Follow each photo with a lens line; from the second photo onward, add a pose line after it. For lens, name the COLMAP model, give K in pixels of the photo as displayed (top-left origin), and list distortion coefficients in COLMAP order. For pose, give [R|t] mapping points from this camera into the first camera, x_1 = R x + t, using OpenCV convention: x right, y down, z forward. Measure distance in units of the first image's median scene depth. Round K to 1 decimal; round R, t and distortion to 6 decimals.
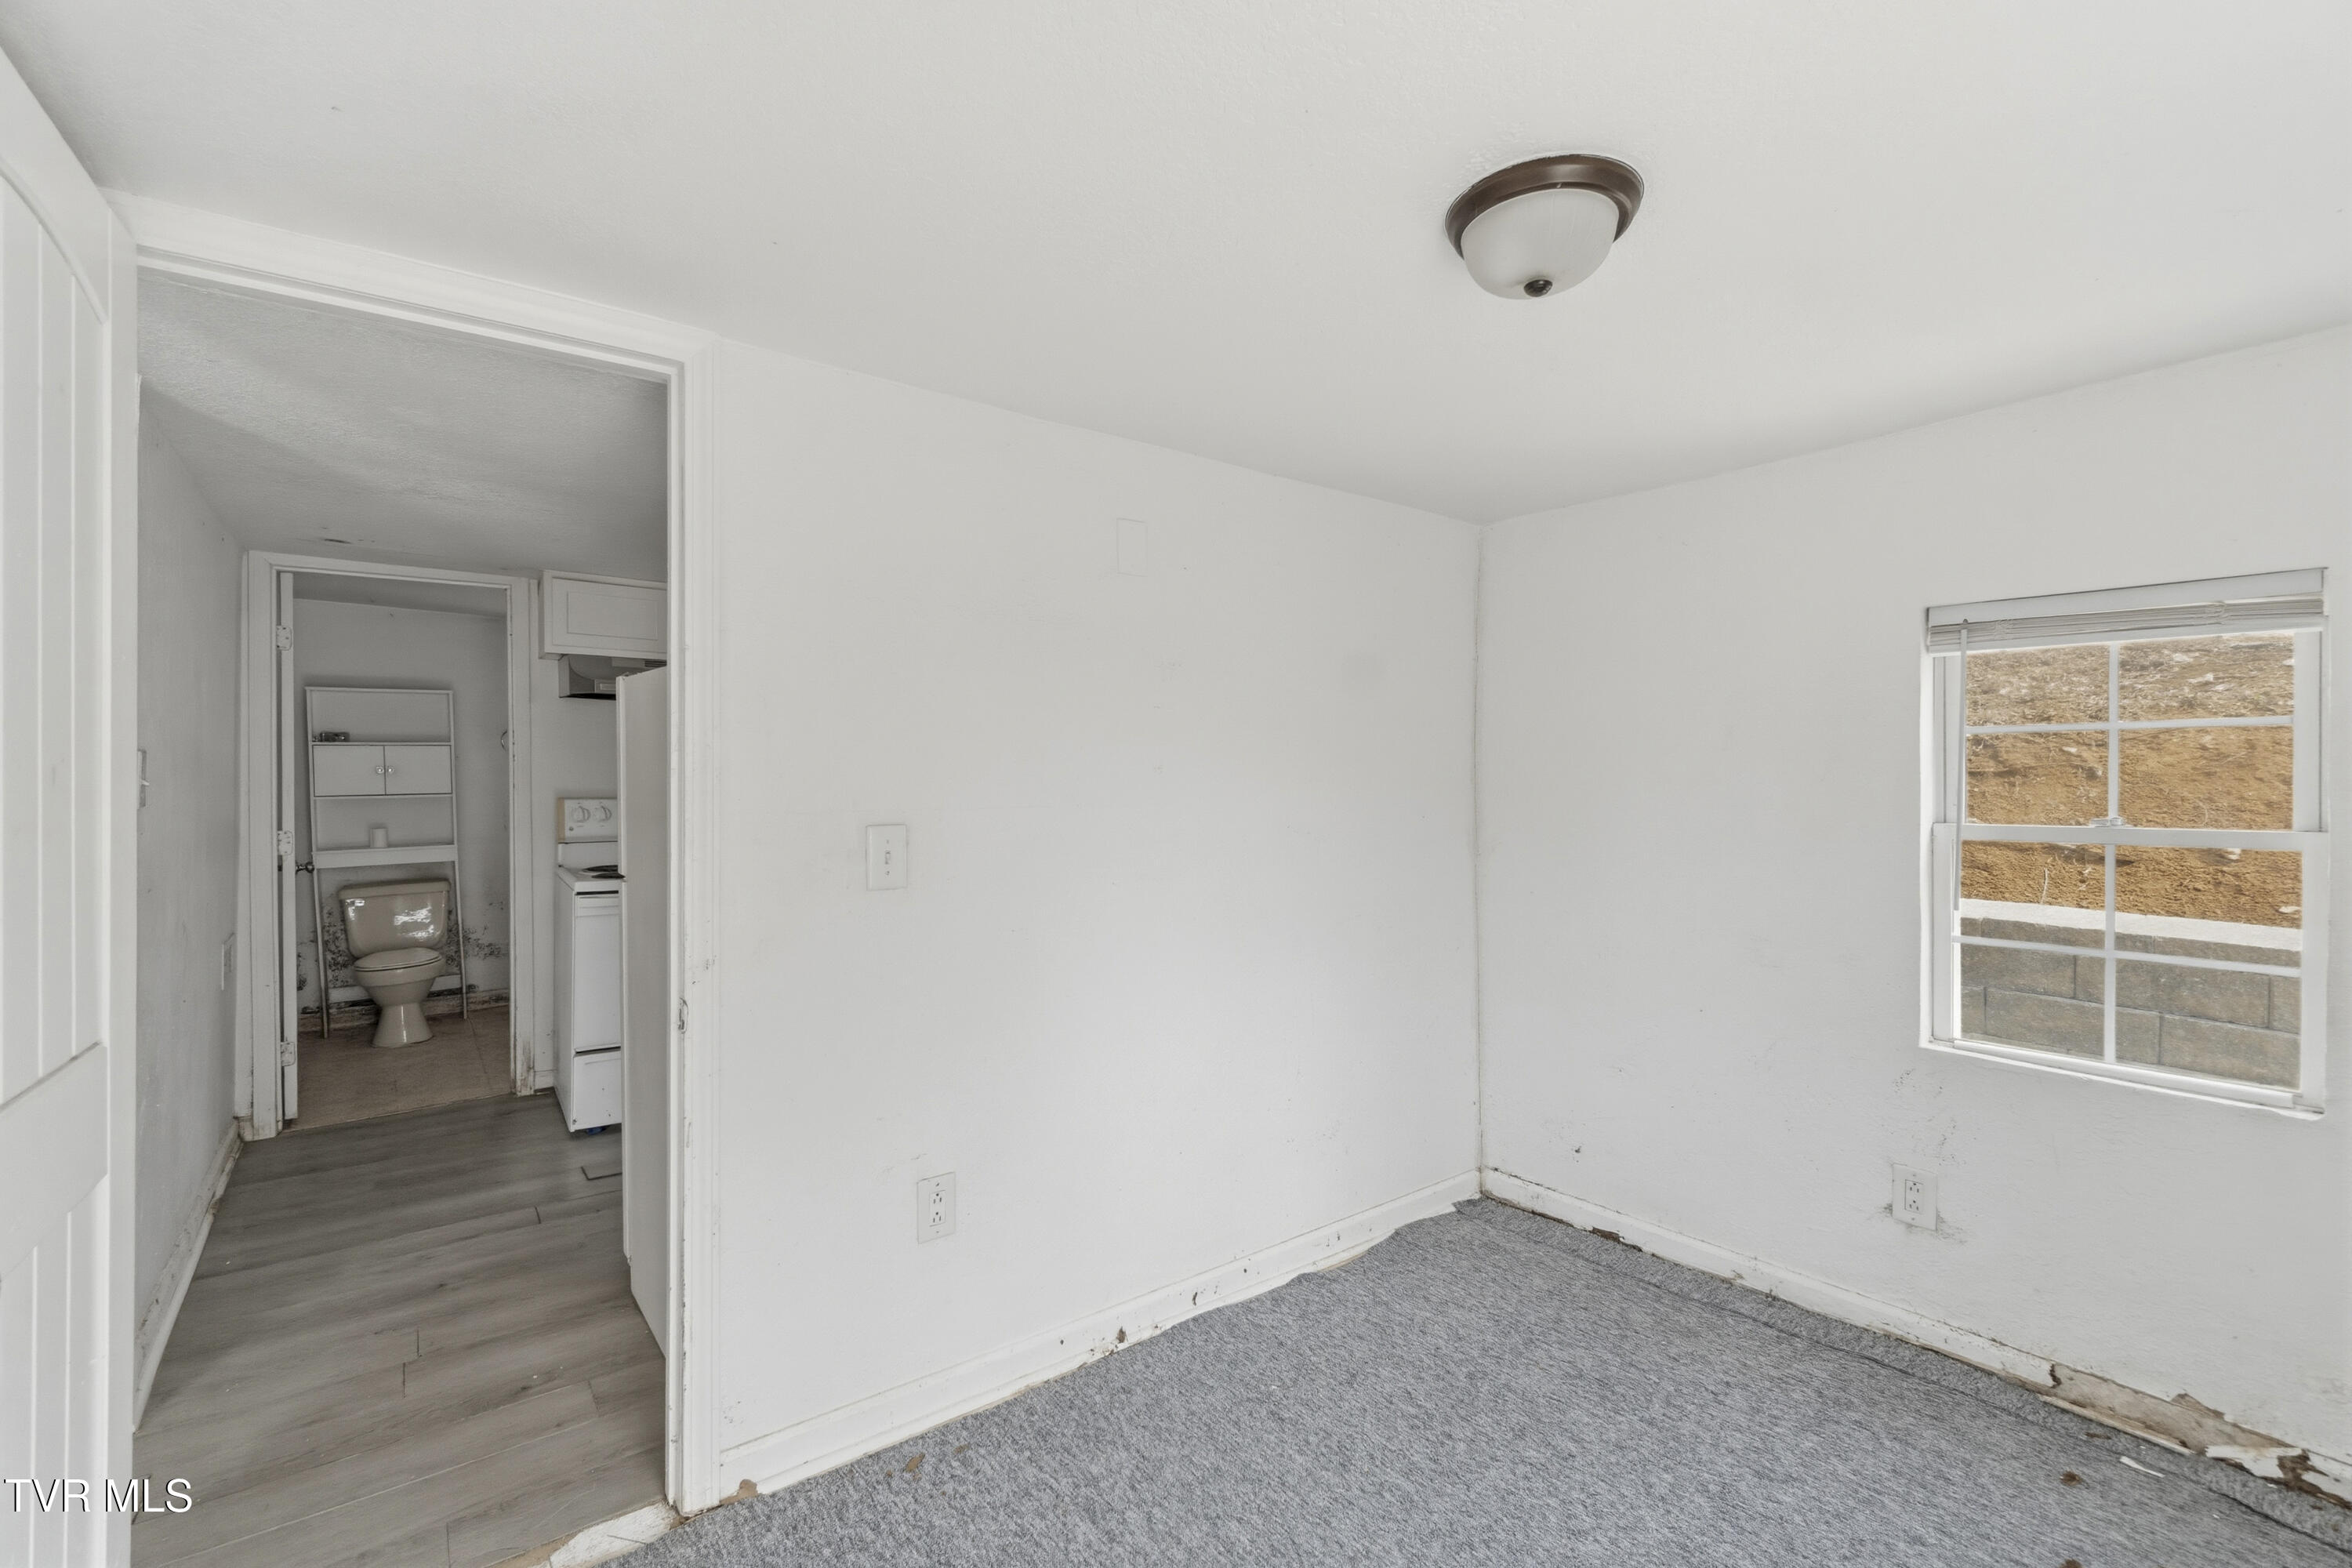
lens RADIAL K [[1020.1, 0, 1174.9], [0, 1020.1, 784.4], [0, 0, 1]] dist [0.001260, 0.000366]
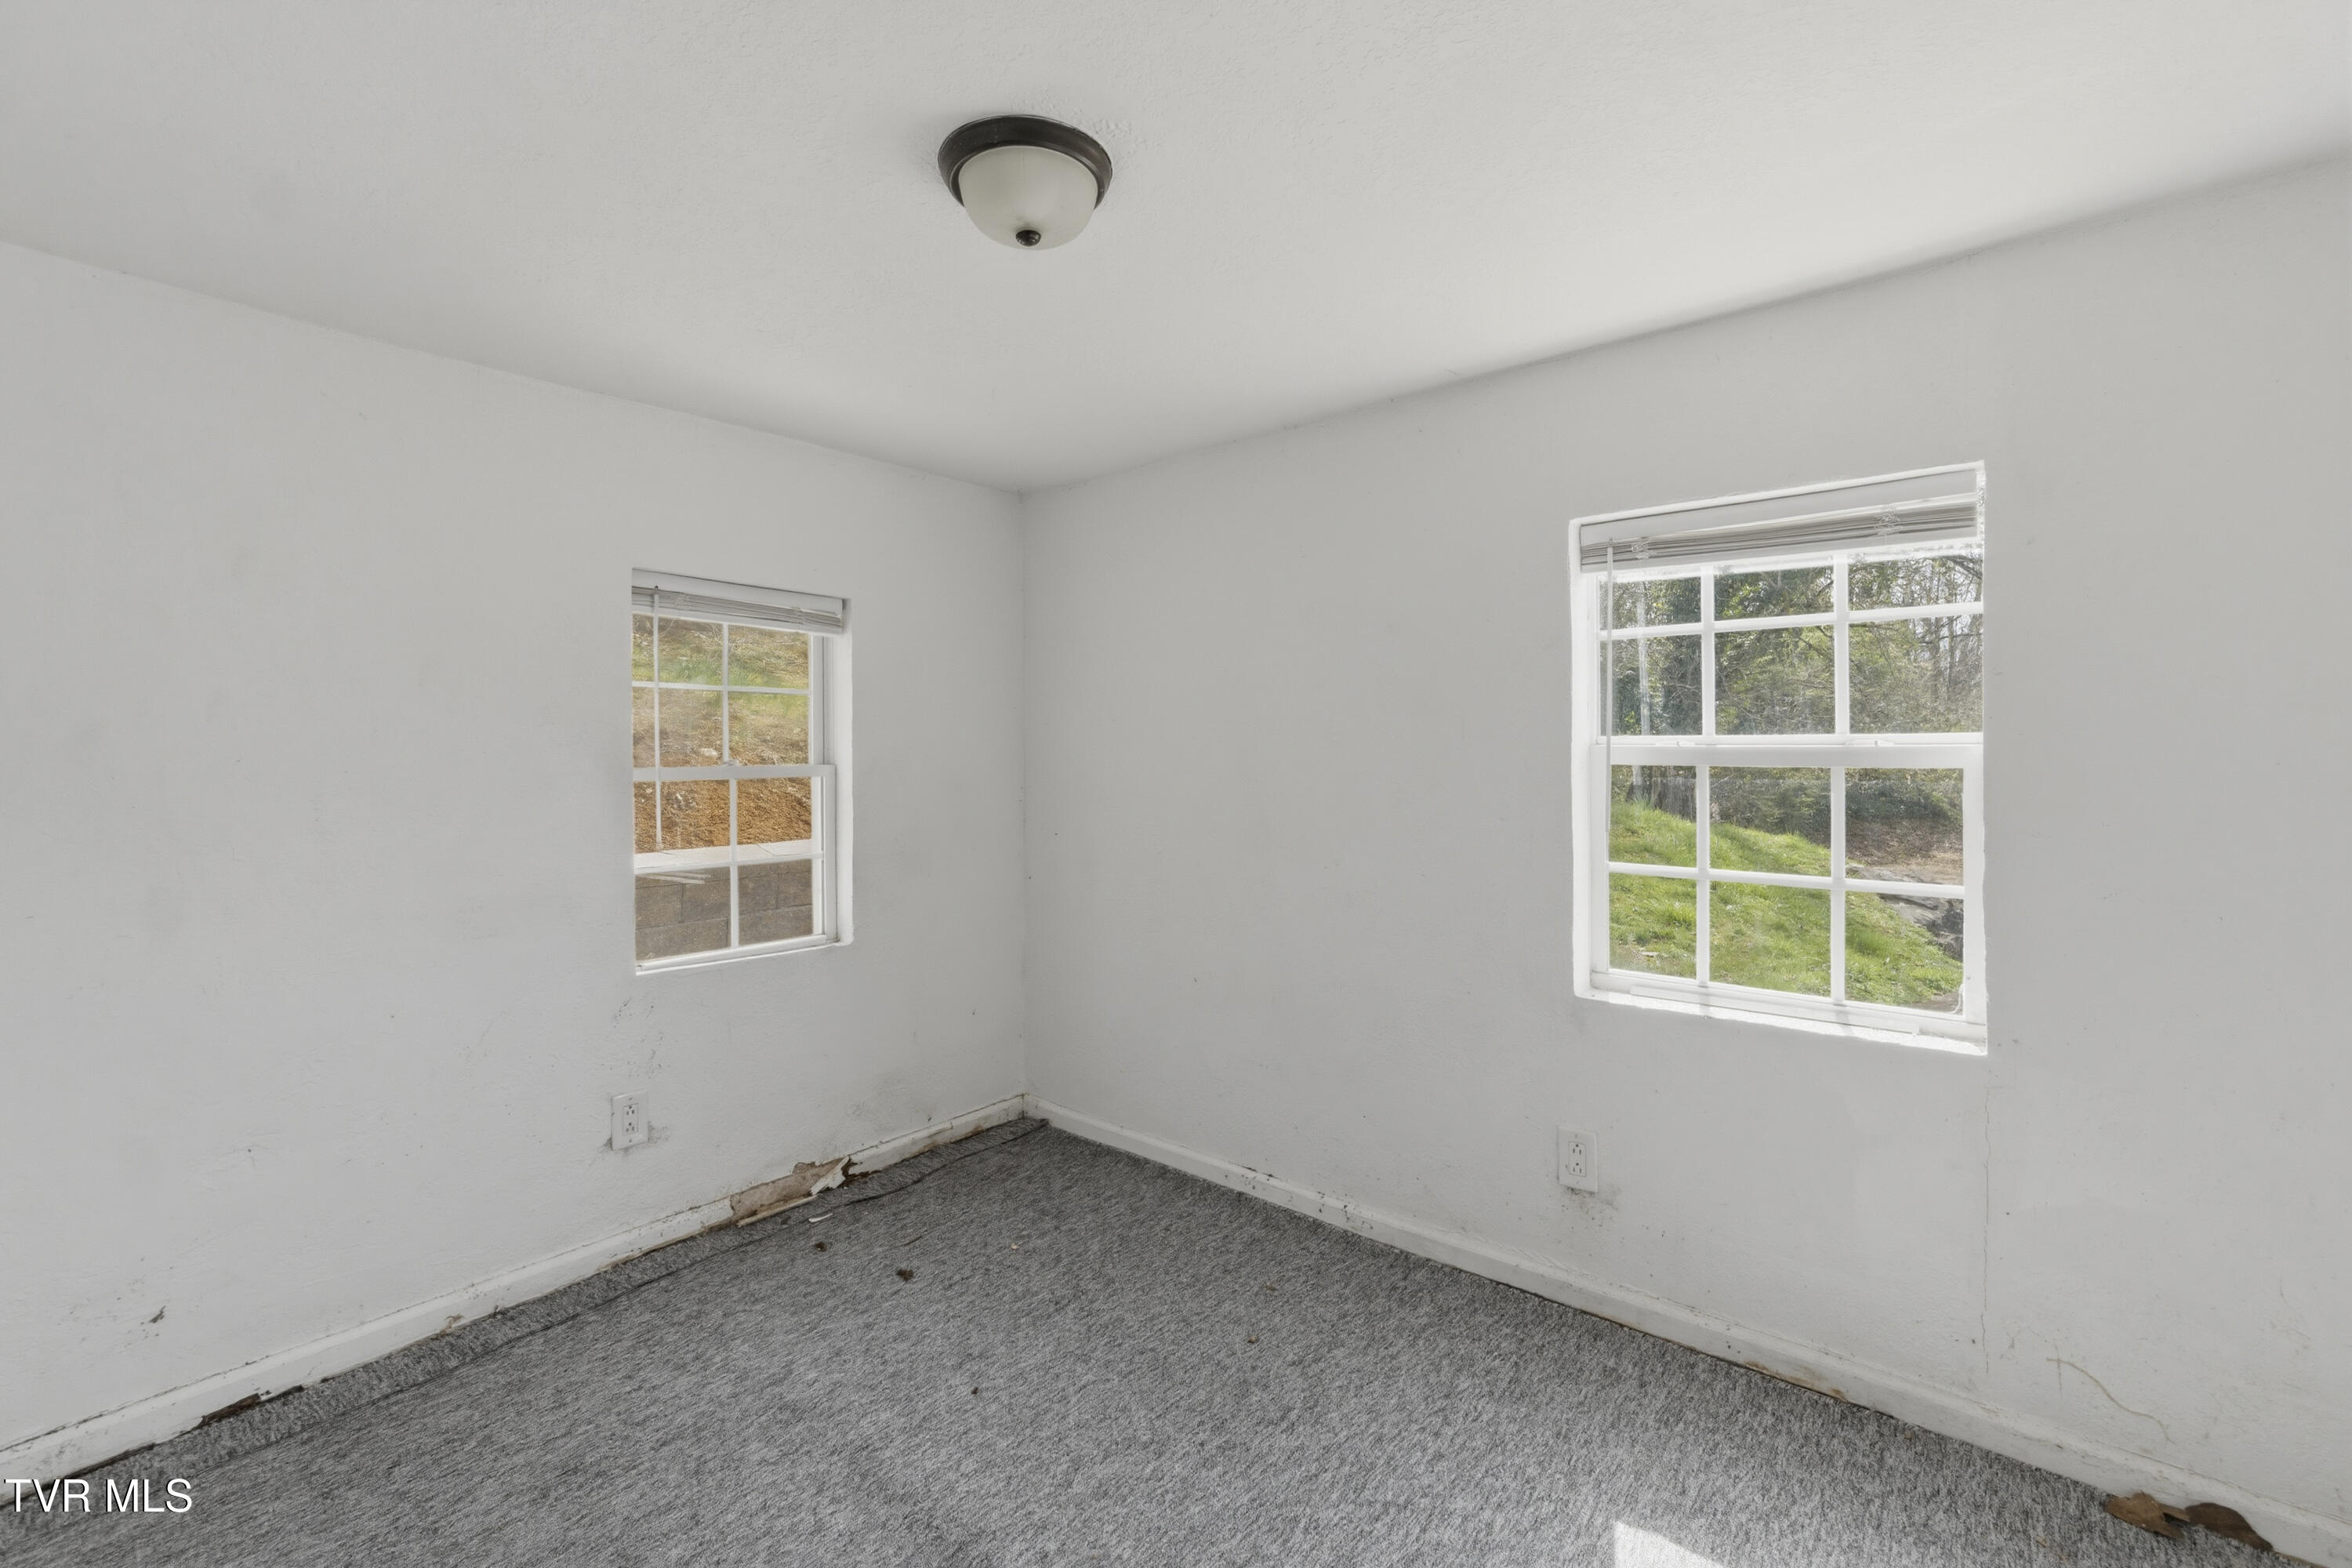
lens RADIAL K [[1020.1, 0, 1196.0], [0, 1020.1, 746.6], [0, 0, 1]] dist [0.001260, 0.000366]
pose [[-0.217991, 0.009404, 0.975906, -0.460163], [0.011397, 0.999910, -0.007089, 0.030715], [-0.975884, 0.009577, -0.218078, 0.676019]]
